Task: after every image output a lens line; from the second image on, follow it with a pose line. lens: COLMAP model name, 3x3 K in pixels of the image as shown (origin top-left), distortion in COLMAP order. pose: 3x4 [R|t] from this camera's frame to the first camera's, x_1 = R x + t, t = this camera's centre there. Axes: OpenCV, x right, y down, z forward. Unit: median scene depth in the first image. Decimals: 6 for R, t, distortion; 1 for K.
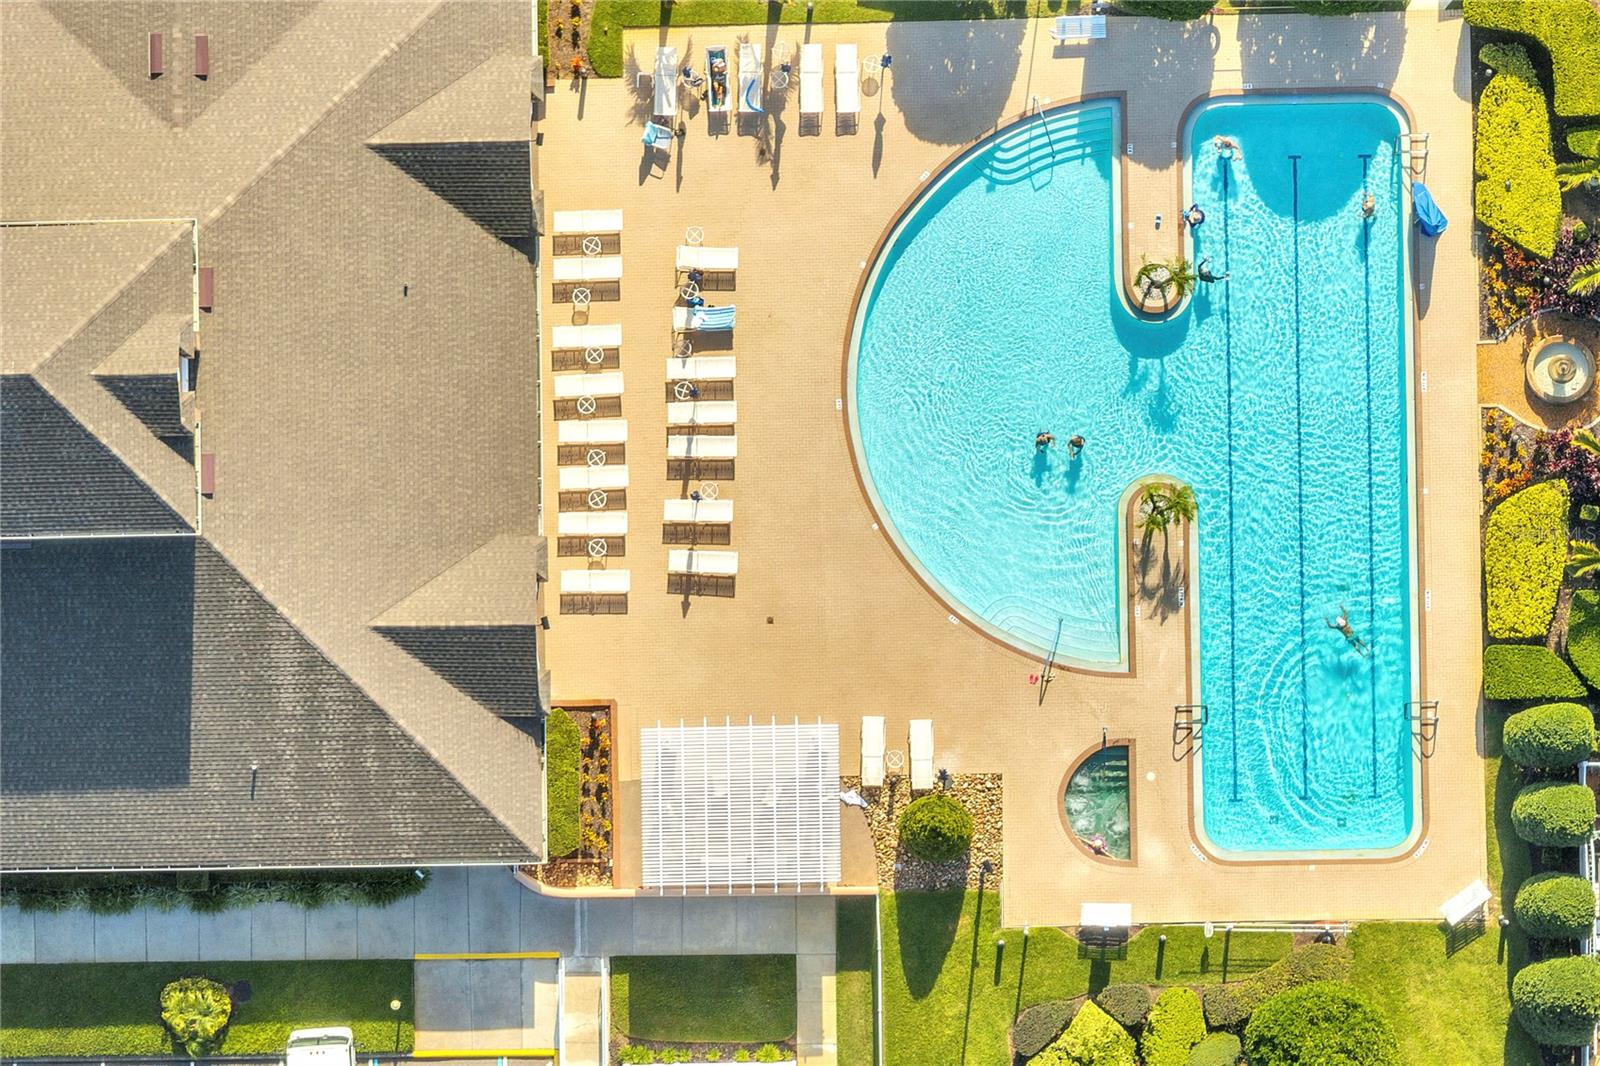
lens RADIAL K [[7134.6, 0, 800.0], [0, 7134.6, 533.0], [0, 0, 1]] dist [-0.068075, 0.558012]
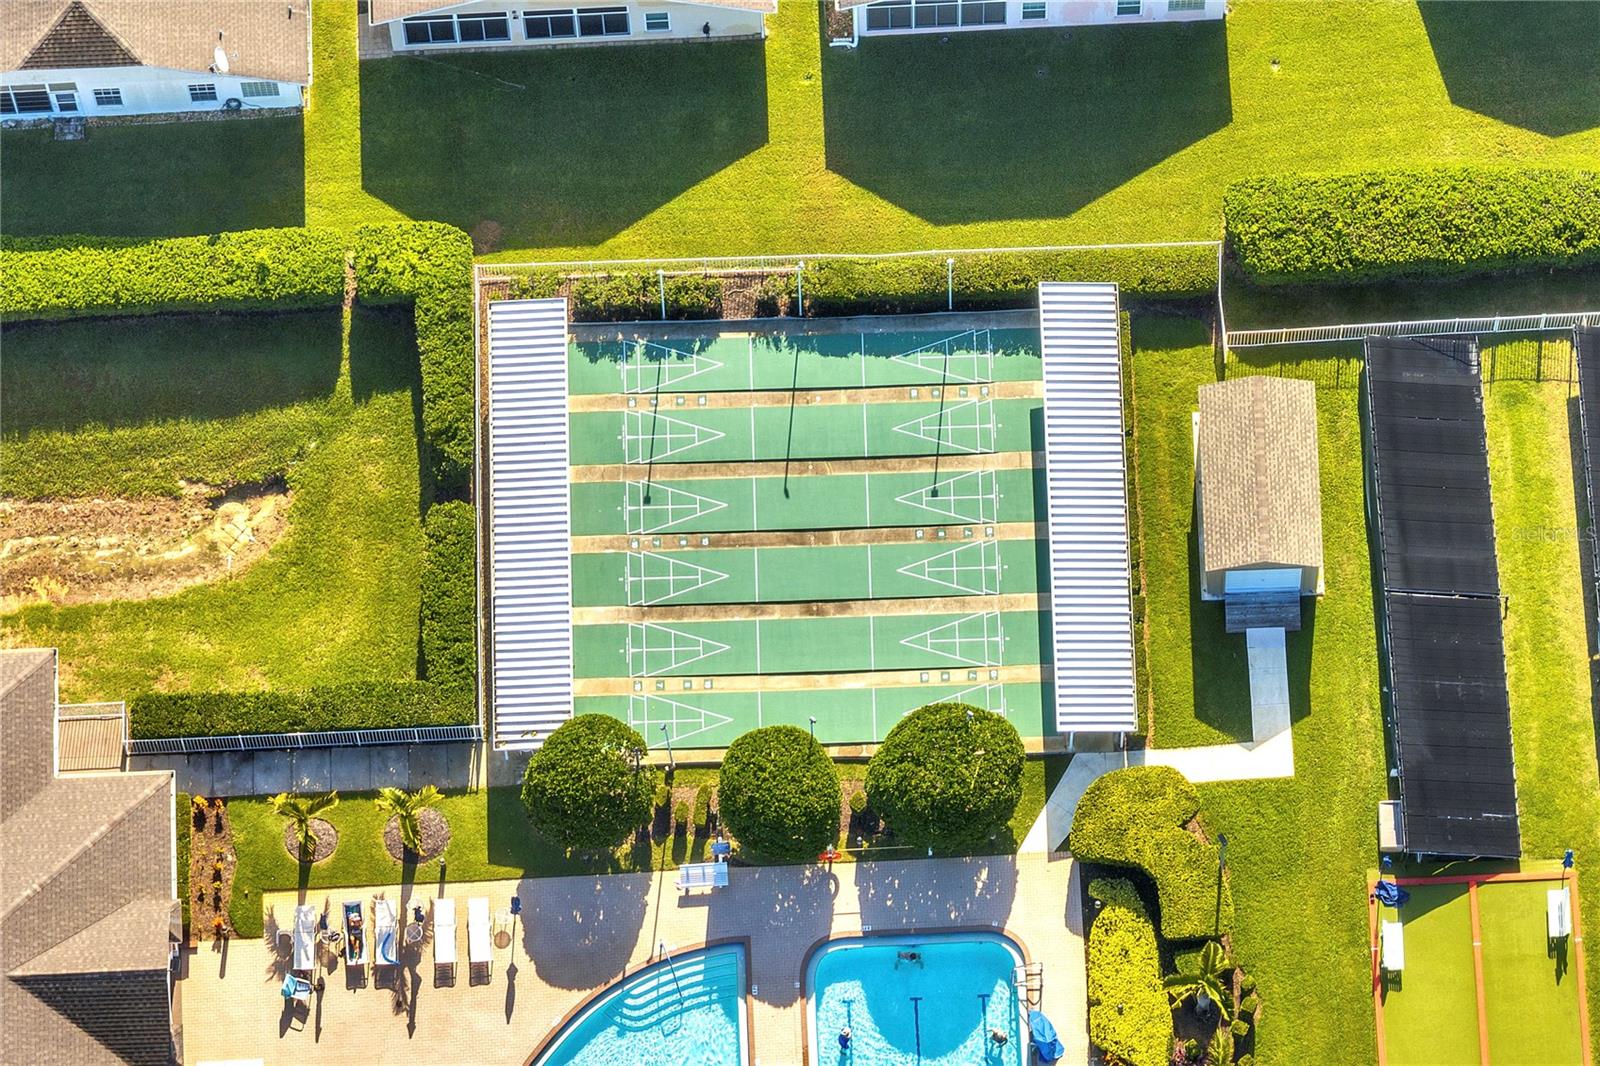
lens RADIAL K [[7134.6, 0, 800.0], [0, 7134.6, 533.0], [0, 0, 1]] dist [-0.068075, 0.558012]
pose [[0.999527, -0.025733, 0.016811, 0.037182], [0.029534, 0.955582, -0.293243, 0.186031], [-0.008518, 0.293601, 0.955890, -0.006798]]
